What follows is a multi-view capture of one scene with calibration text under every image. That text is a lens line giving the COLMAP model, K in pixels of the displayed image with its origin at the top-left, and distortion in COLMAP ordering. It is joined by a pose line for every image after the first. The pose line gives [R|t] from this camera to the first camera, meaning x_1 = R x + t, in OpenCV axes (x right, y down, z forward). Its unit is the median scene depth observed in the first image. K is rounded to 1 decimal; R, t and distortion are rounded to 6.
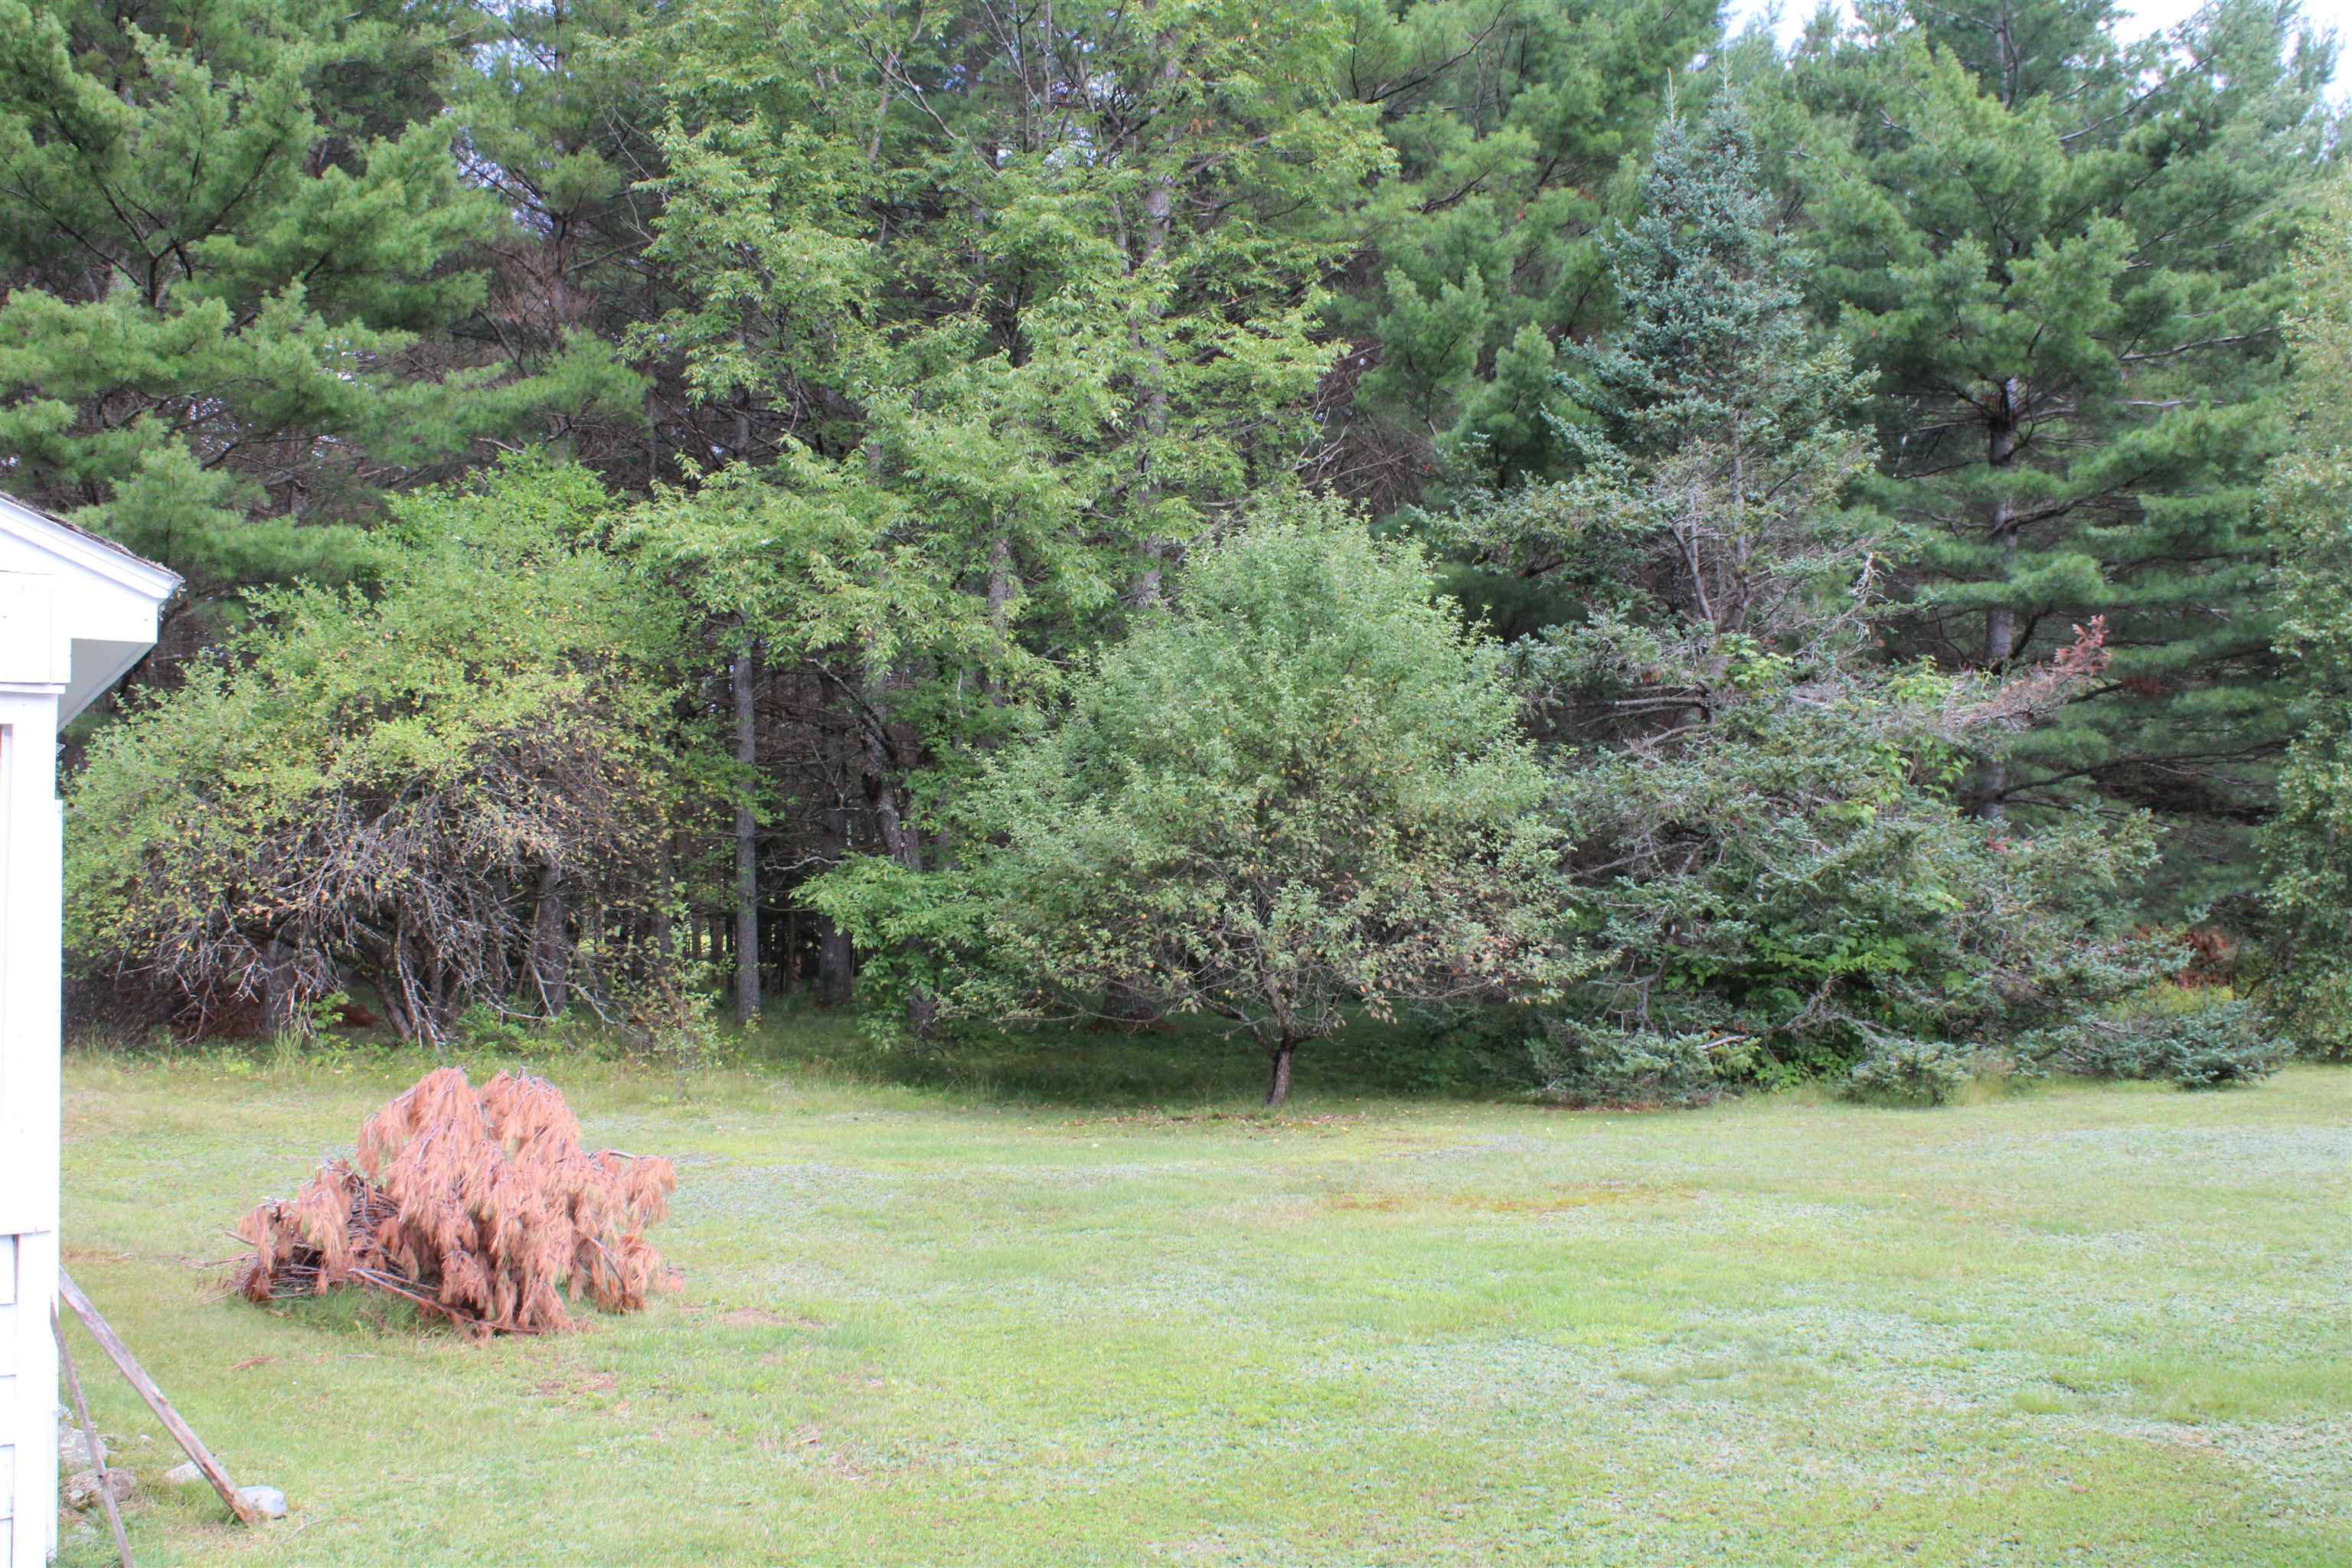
lens RADIAL K [[2318.2, 0, 1166.2], [0, 2318.2, 779.0], [0, 0, 1]] dist [-0.137059, 0.145948]
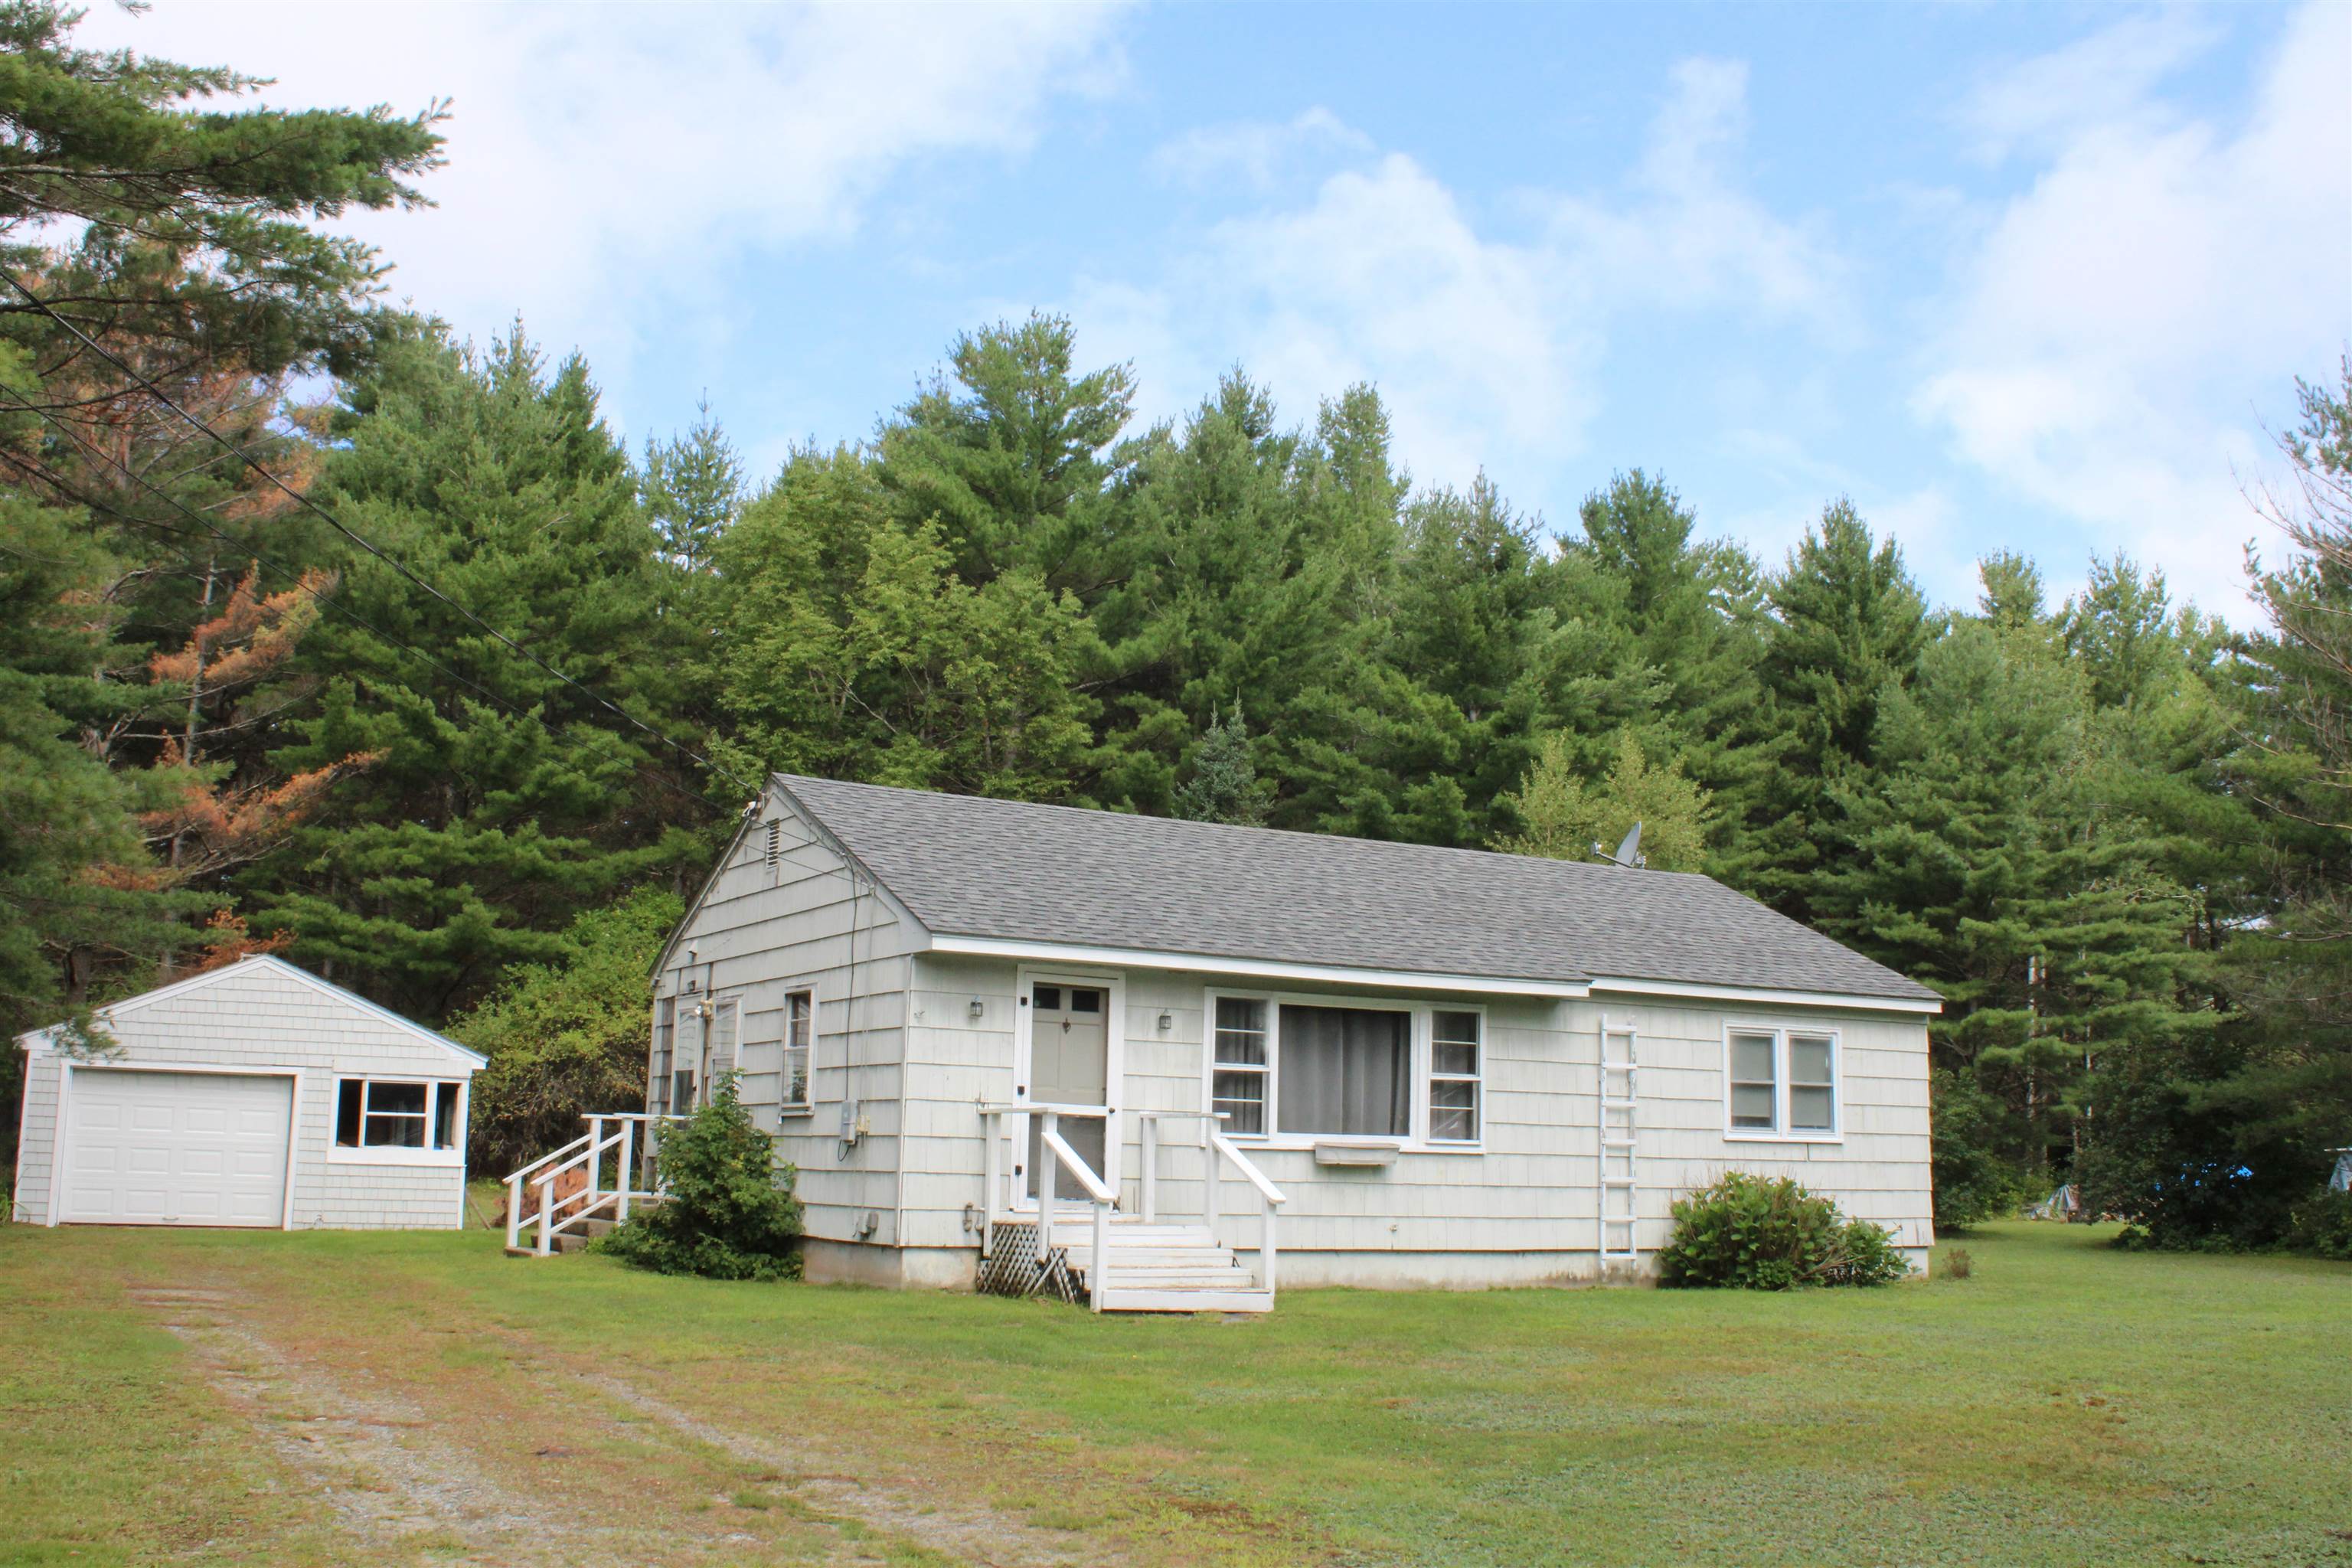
lens RADIAL K [[2318.2, 0, 1166.2], [0, 2318.2, 779.0], [0, 0, 1]] dist [-0.137059, 0.145948]
pose [[0.994007, 0.009629, -0.108896, 0.451951], [-0.019264, 0.995954, -0.087779, -0.080341], [0.107610, 0.089350, 0.990170, -1.100038]]
